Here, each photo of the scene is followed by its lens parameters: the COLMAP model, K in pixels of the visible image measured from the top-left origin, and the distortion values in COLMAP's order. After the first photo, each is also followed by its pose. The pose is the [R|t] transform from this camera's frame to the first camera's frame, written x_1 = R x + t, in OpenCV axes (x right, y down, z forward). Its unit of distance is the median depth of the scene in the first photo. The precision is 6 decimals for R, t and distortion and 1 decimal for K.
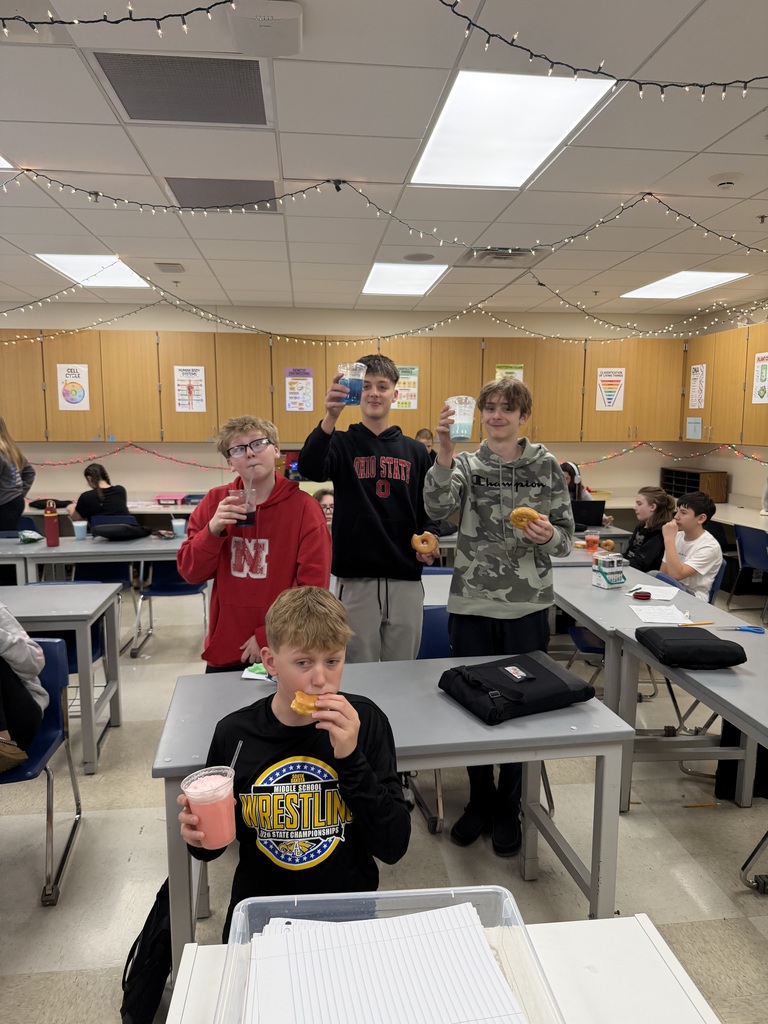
lens RADIAL K [[730.8, 0, 385.2], [0, 730.8, 512.4], [0, 0, 1]] dist [0.008331, -0.018699]
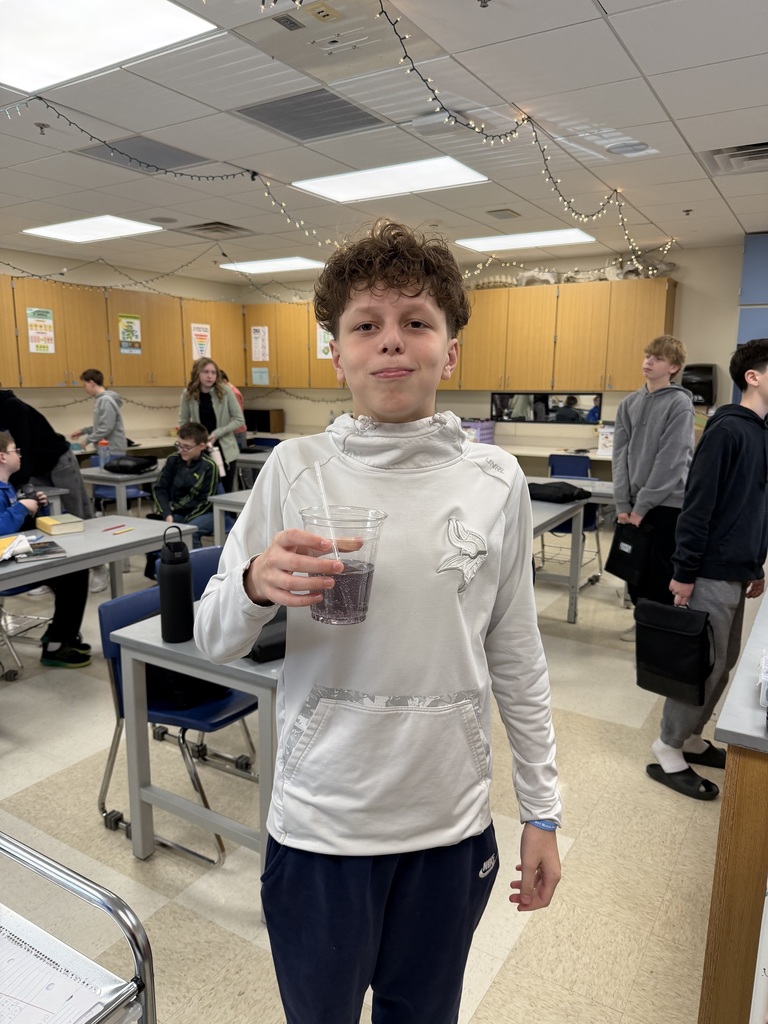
lens RADIAL K [[730.8, 0, 384.7], [0, 730.8, 514.5], [0, 0, 1]] dist [0.008331, -0.018699]
pose [[0.620899, -0.134203, 0.772317, -0.480360], [0.080205, 0.990942, 0.107713, 0.006098], [-0.779777, -0.004935, 0.626038, 0.016399]]
